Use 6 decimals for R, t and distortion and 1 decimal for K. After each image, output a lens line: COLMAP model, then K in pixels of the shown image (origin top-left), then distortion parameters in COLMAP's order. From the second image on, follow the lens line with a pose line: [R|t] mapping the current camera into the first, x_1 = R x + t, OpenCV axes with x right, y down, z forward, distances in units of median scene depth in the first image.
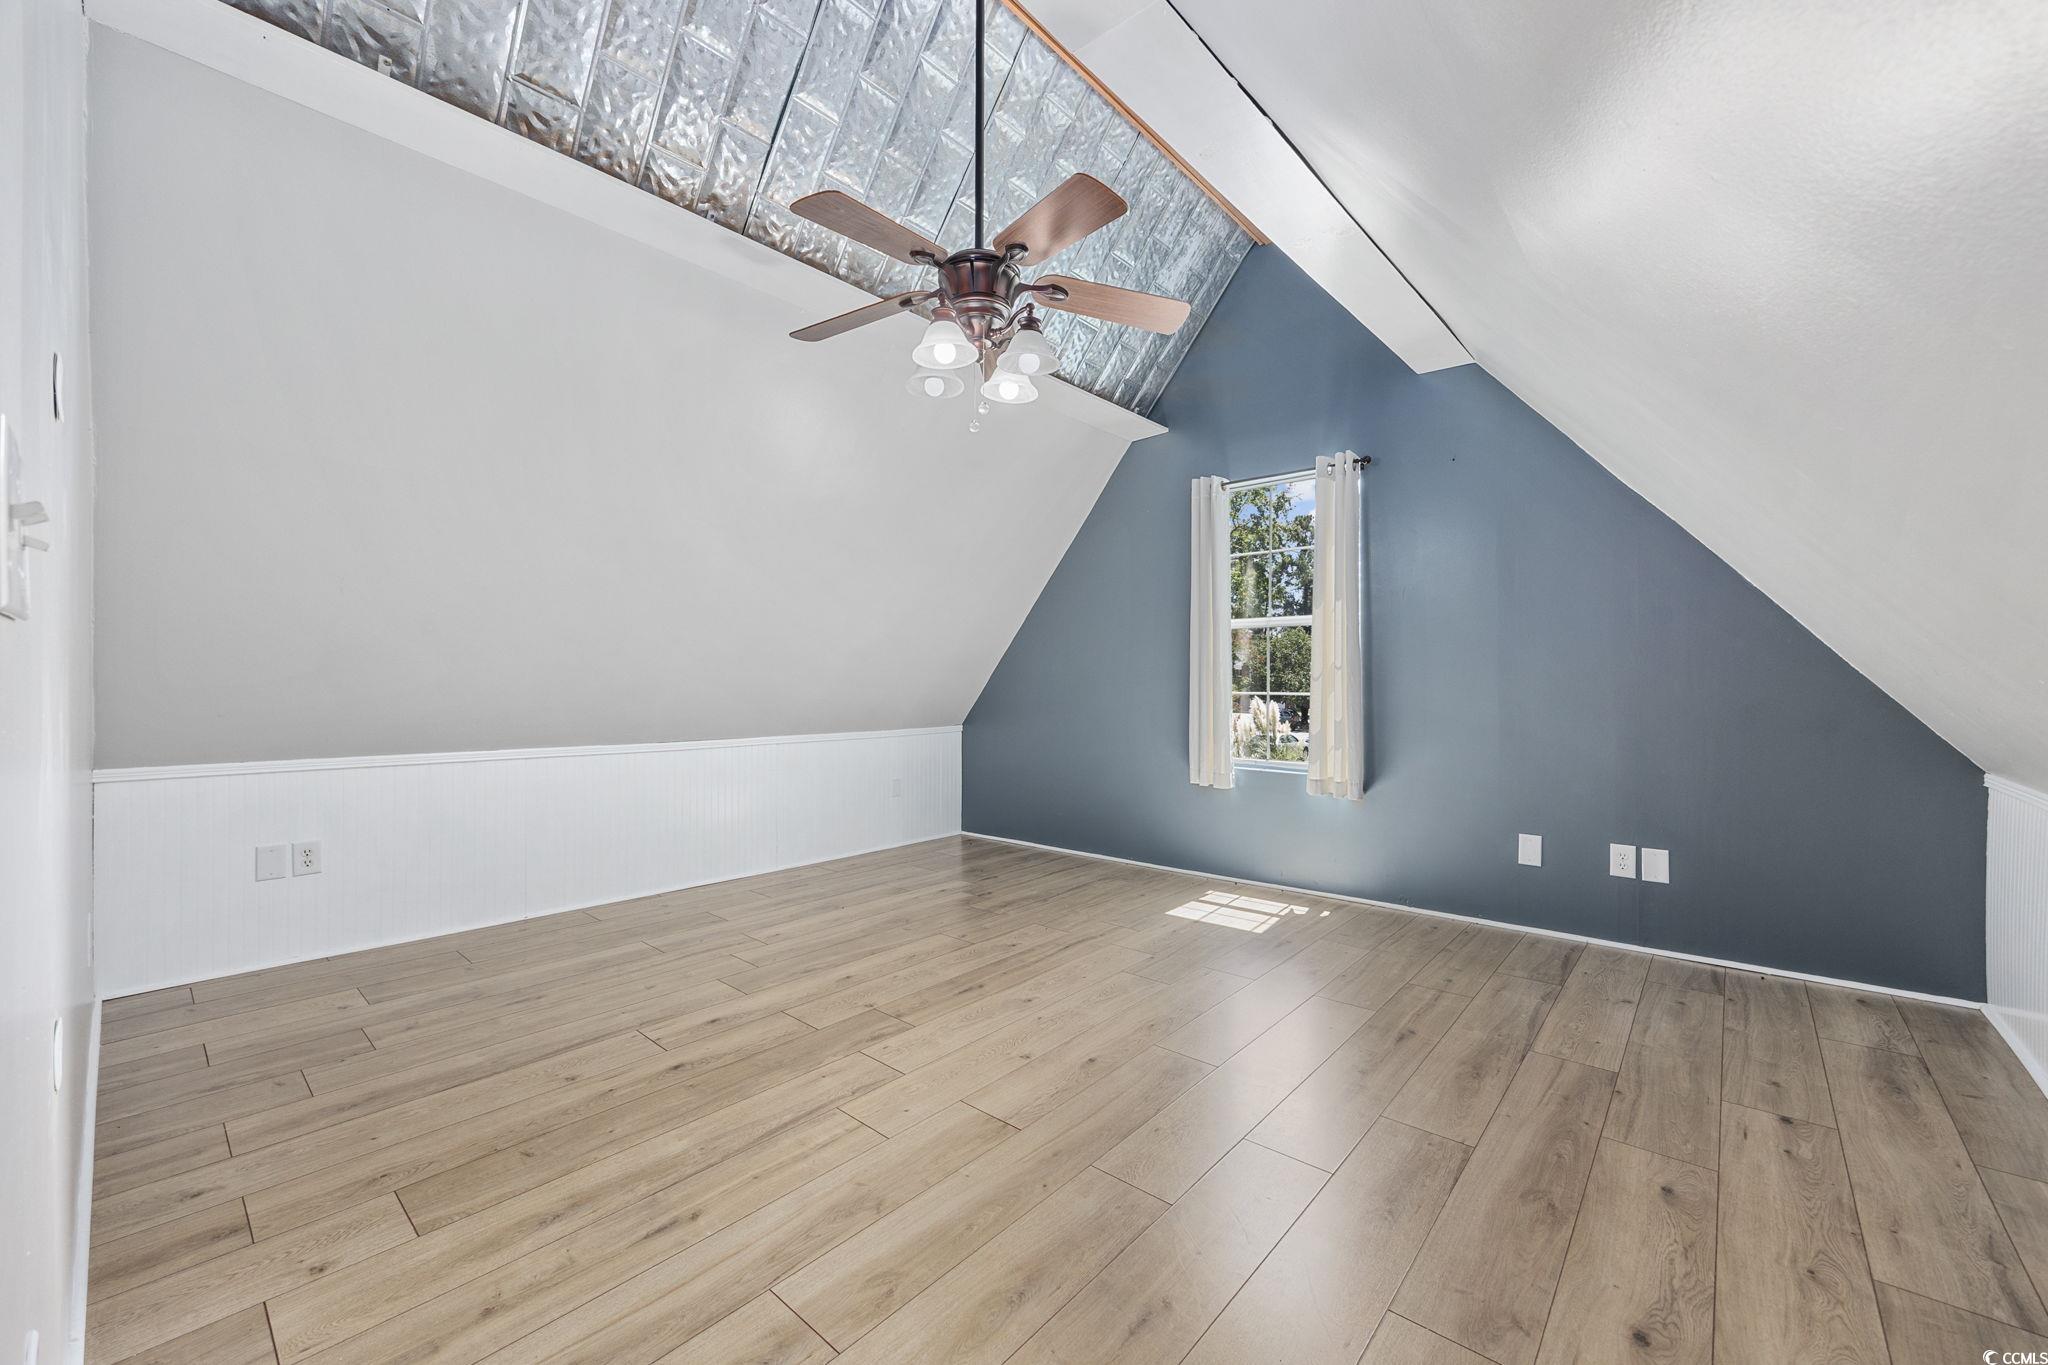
lens RADIAL K [[802.2, 0, 1025.5], [0, 802.2, 678.5], [0, 0, 1]] dist [0.001438, 0.000341]
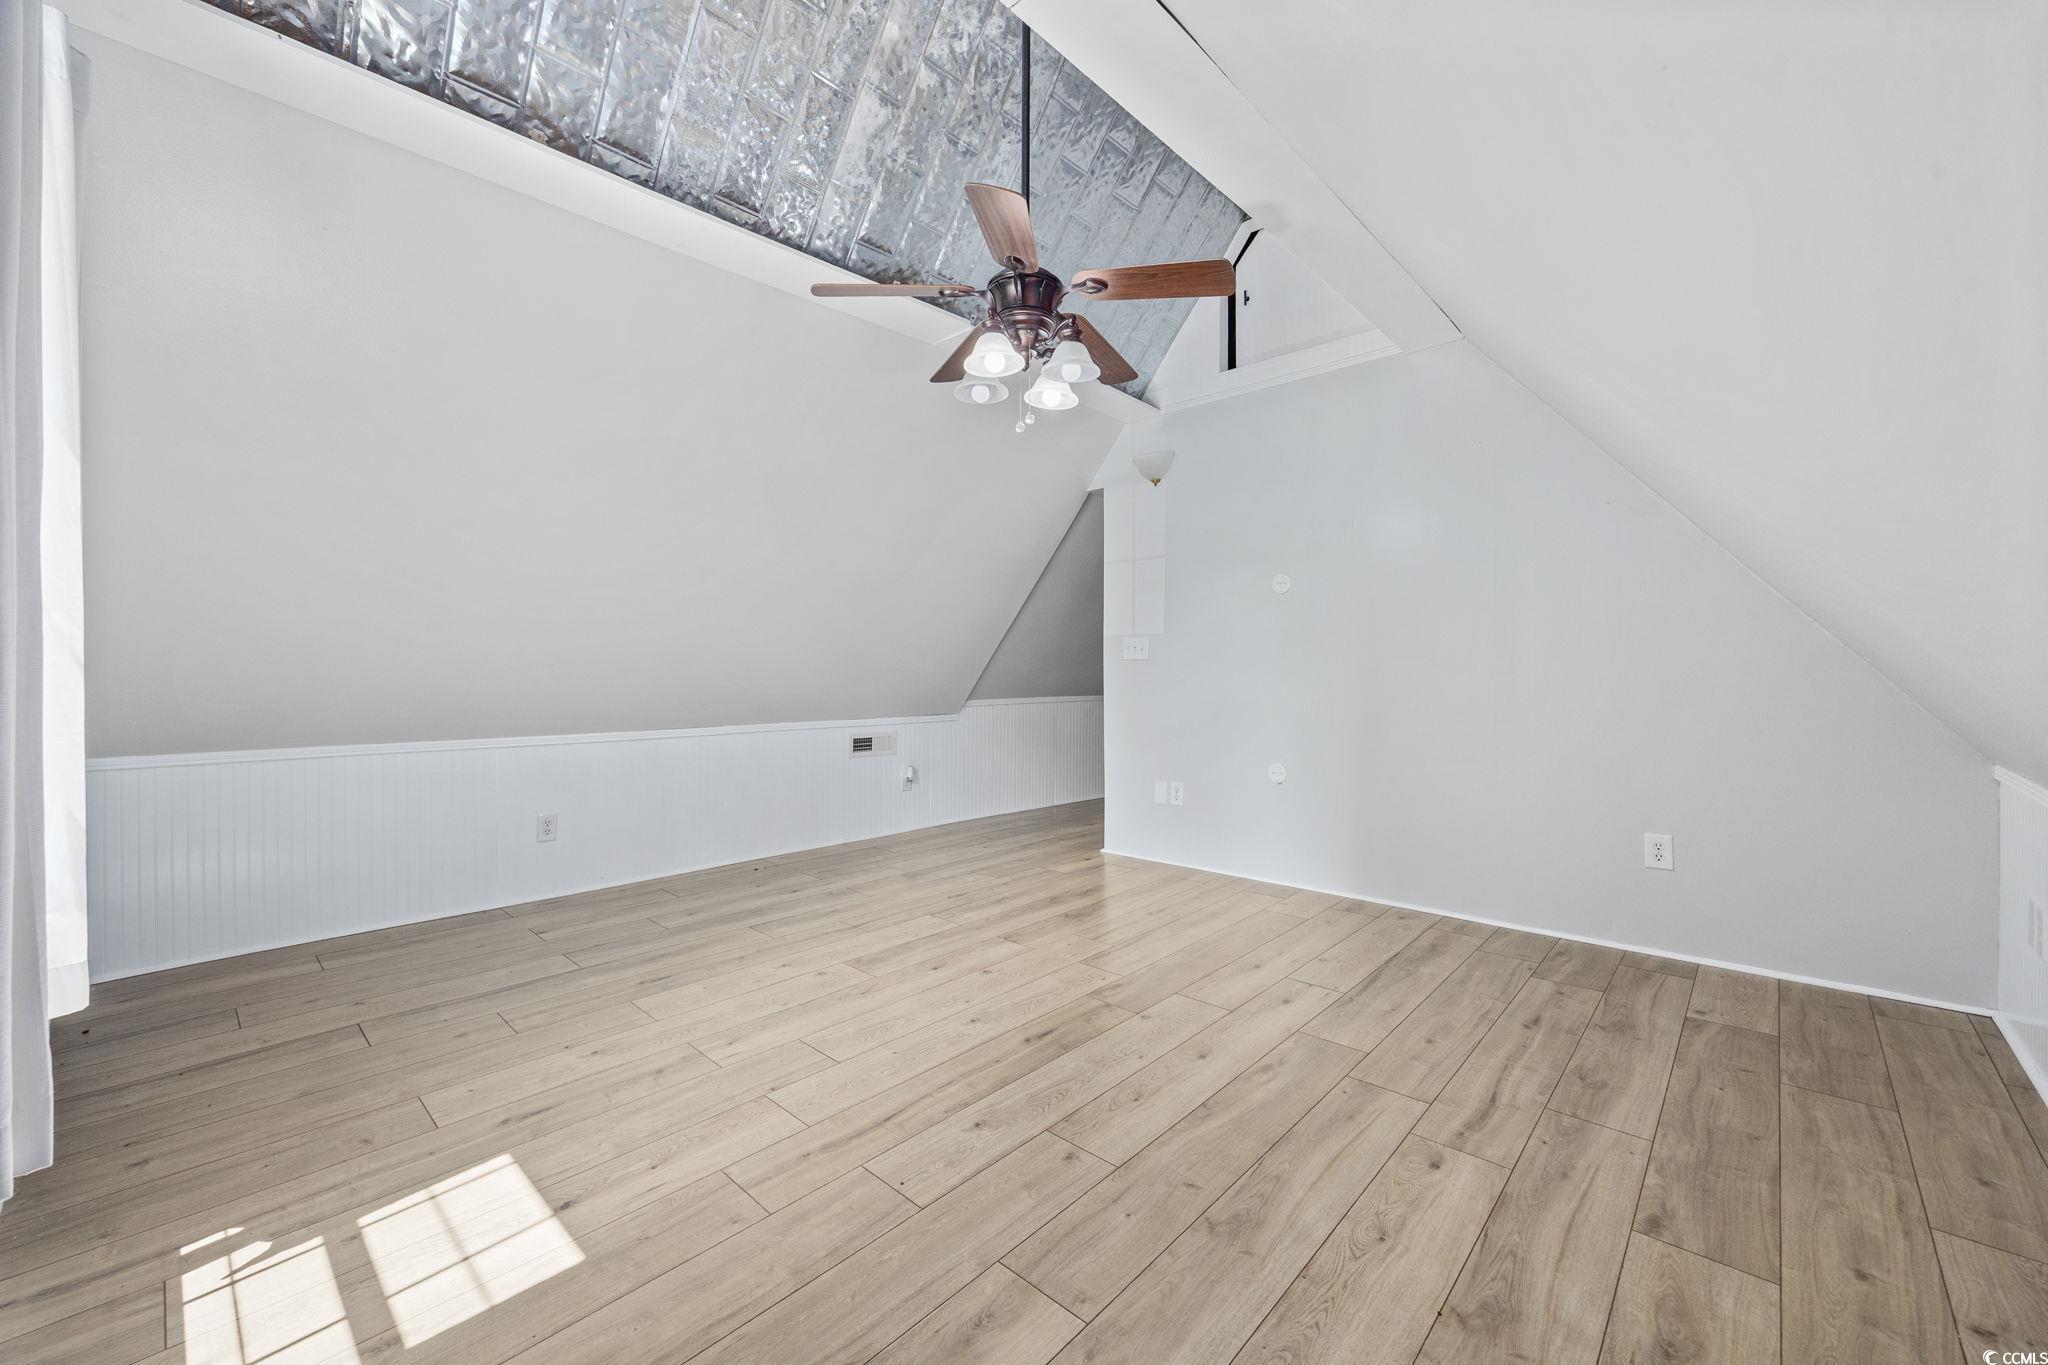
lens RADIAL K [[802.2, 0, 1023.2], [0, 802.2, 685.3], [0, 0, 1]] dist [0.001438, 0.000341]
pose [[-0.999631, 0.004550, 0.026794, -0.078668], [0.005111, 0.999768, 0.020925, 0.001862], [-0.026692, 0.021054, -0.999422, 1.911535]]
